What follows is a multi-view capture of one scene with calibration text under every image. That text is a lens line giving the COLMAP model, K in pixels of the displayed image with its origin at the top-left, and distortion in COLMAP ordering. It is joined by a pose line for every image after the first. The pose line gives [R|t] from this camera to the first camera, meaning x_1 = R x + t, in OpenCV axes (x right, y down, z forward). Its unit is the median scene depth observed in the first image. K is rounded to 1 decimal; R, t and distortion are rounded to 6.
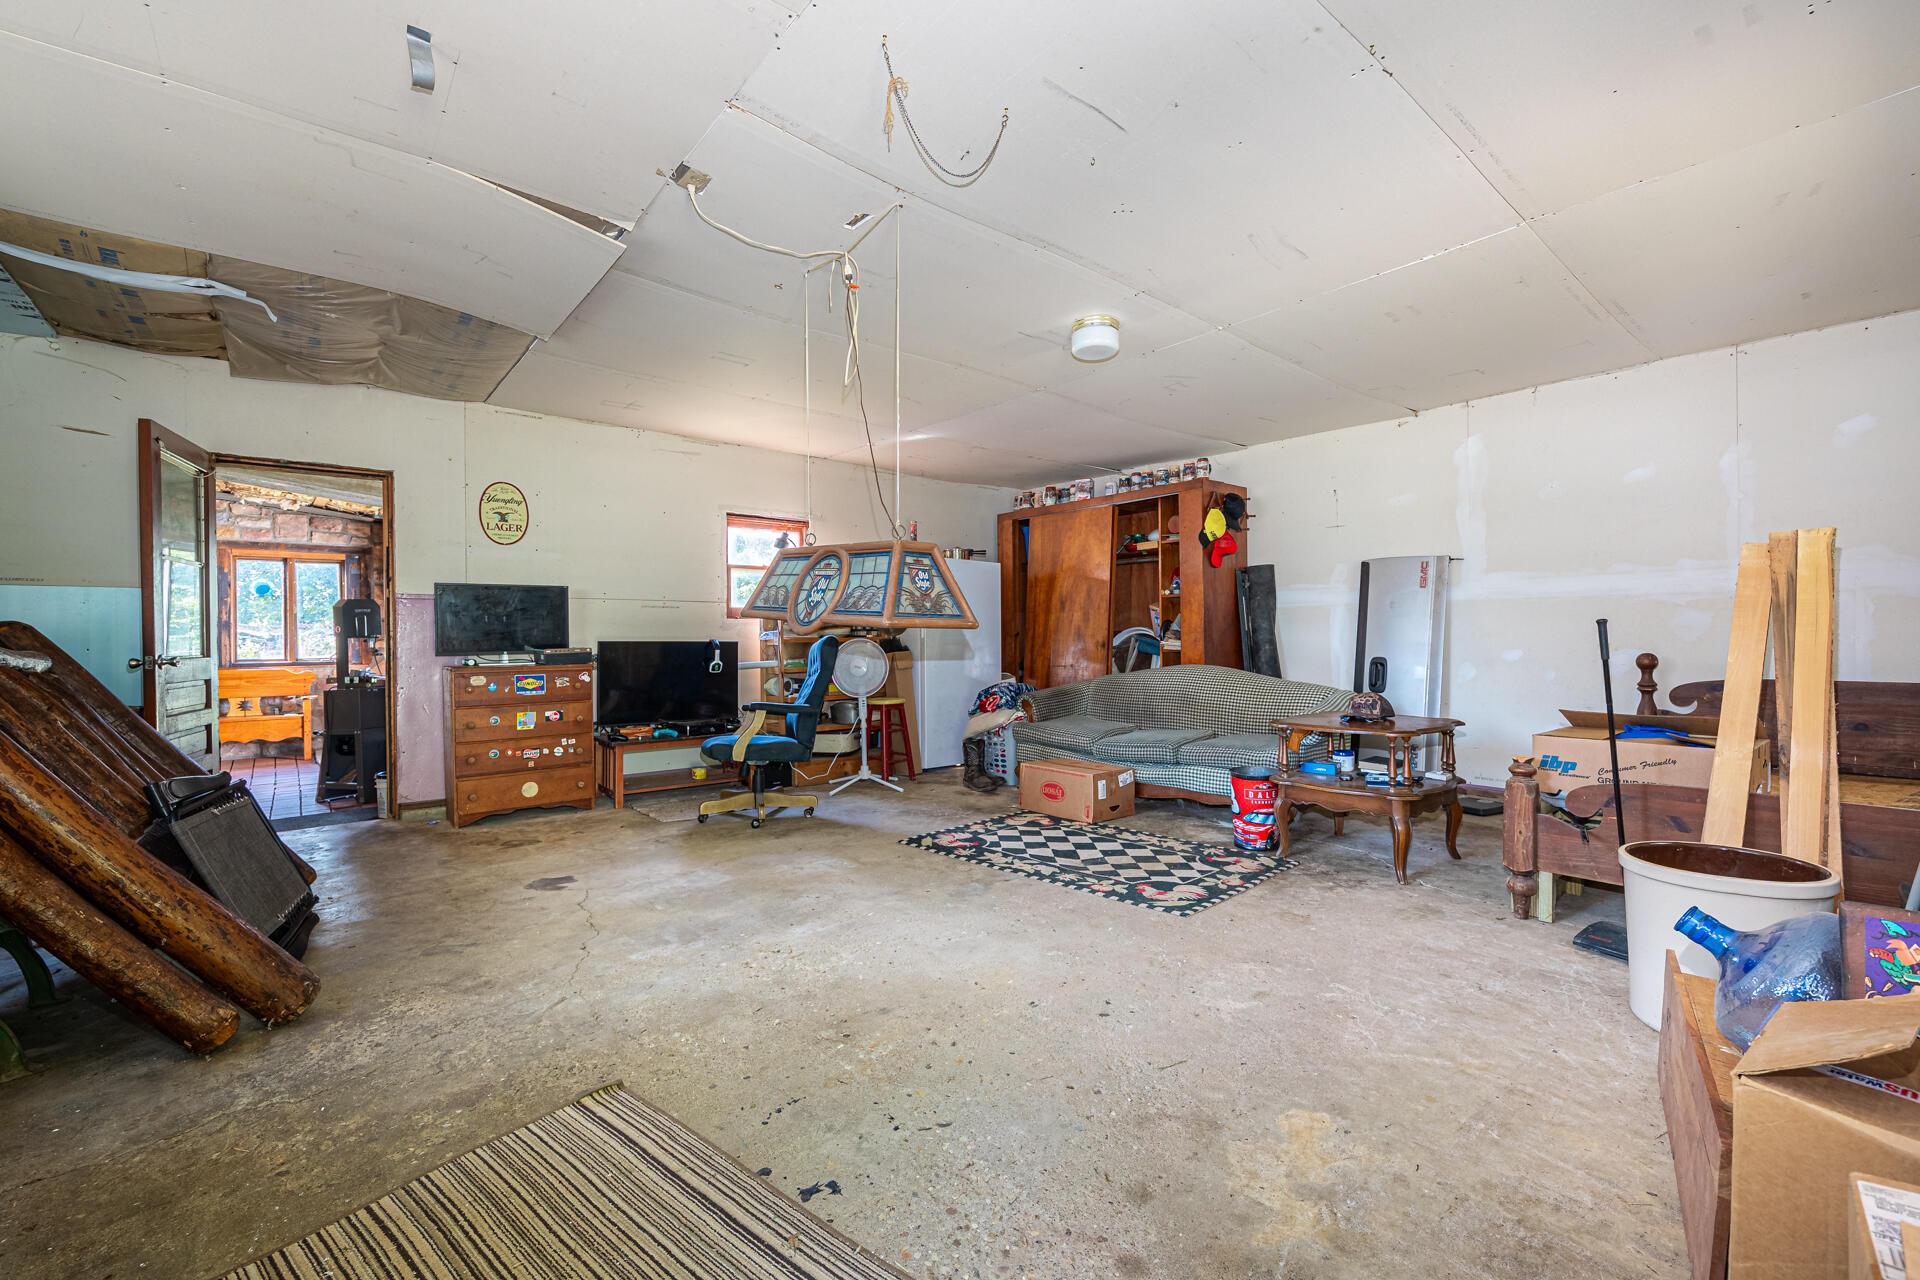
lens RADIAL K [[811.3, 0, 960.0], [0, 811.3, 640.0], [0, 0, 1]] dist [-0.002447, -0.000126]
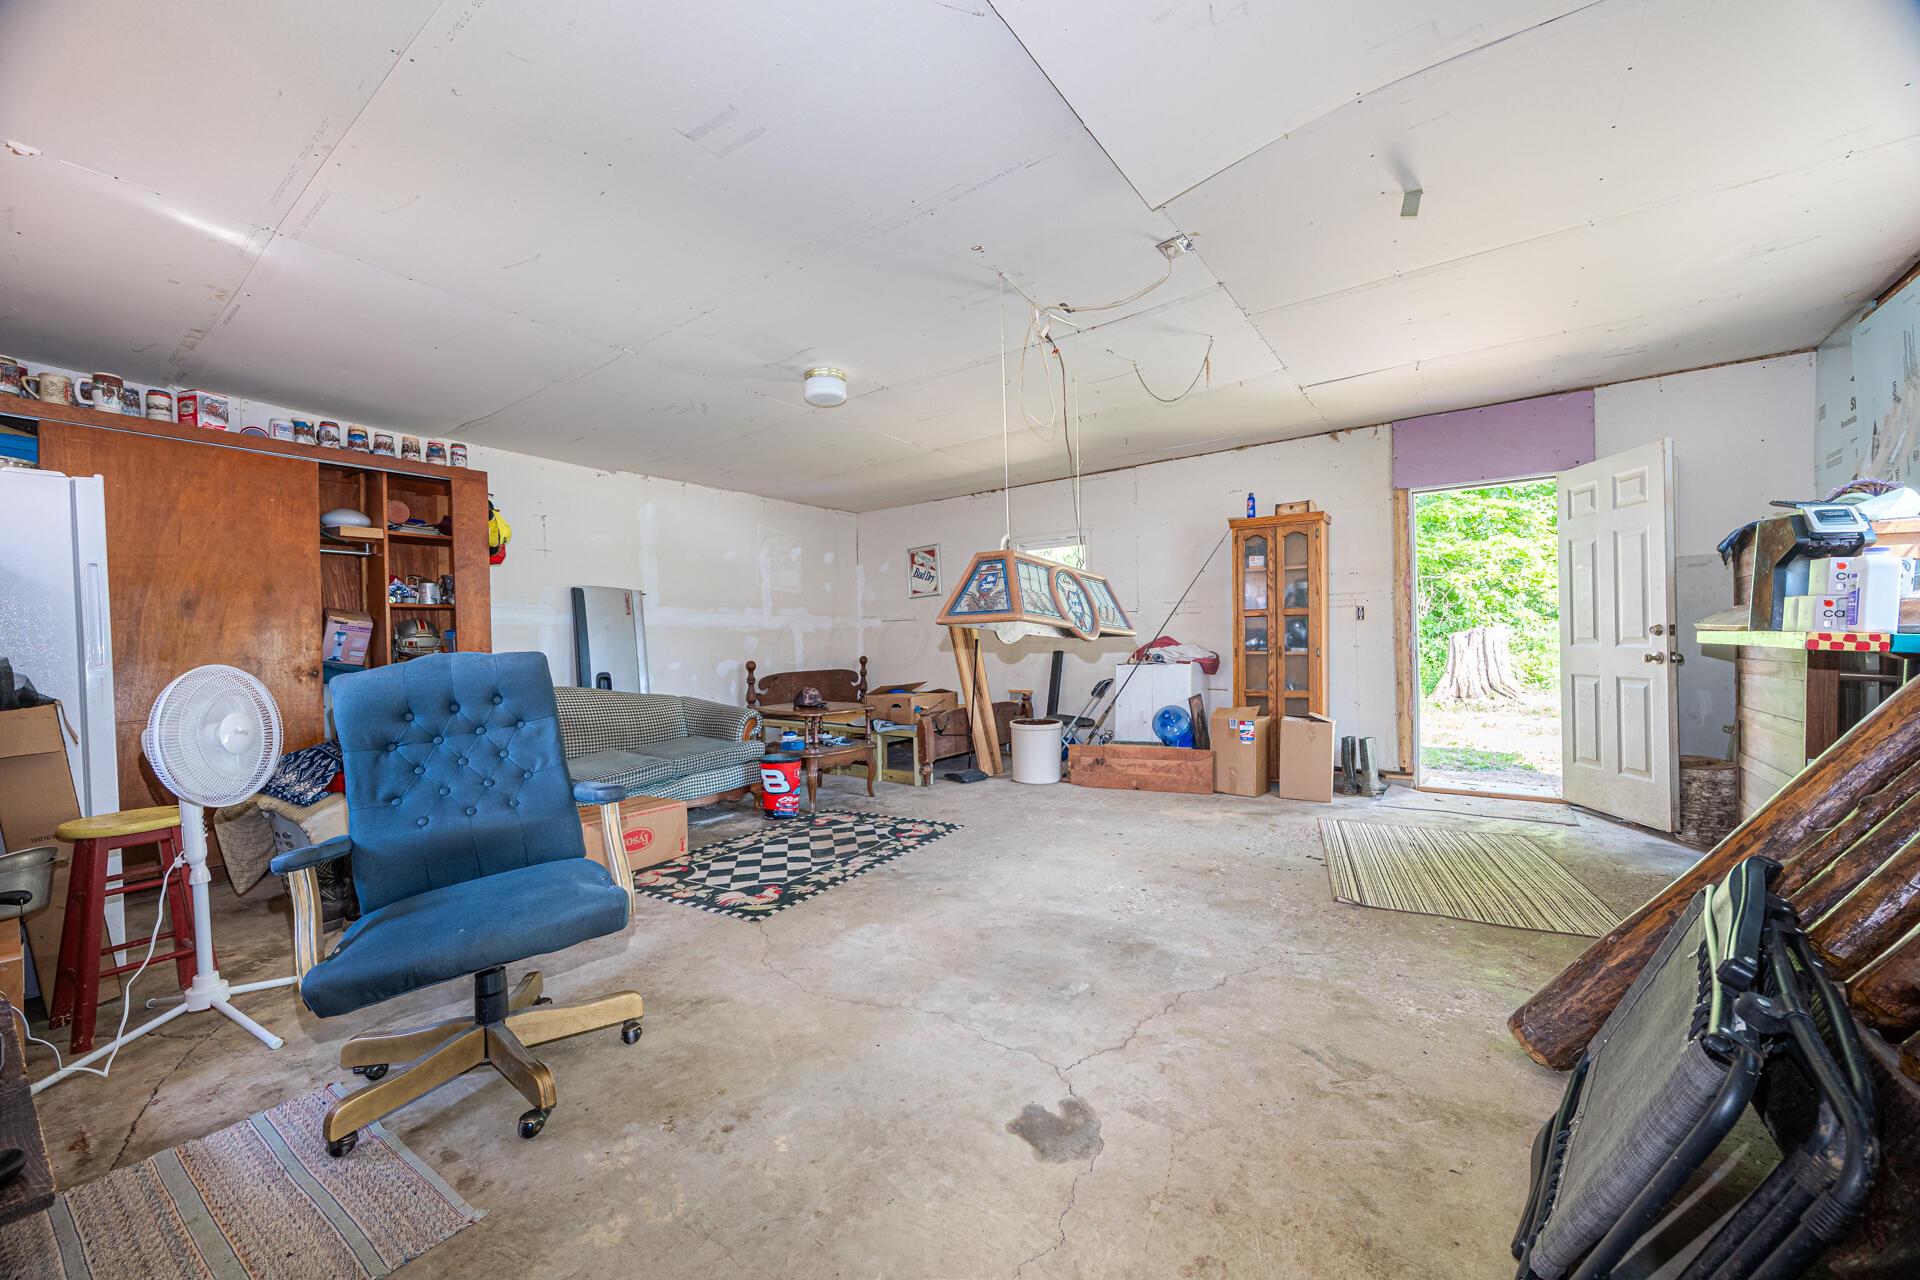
lens RADIAL K [[728.8, 0, 960.0], [0, 728.8, 640.0], [0, 0, 1]] dist [-0.001324, -0.000072]
pose [[-0.252940, 0.015609, 0.967356, -0.900432], [0.025624, 0.999627, -0.009429, -0.002907], [-0.967143, 0.022403, -0.253245, 1.126120]]
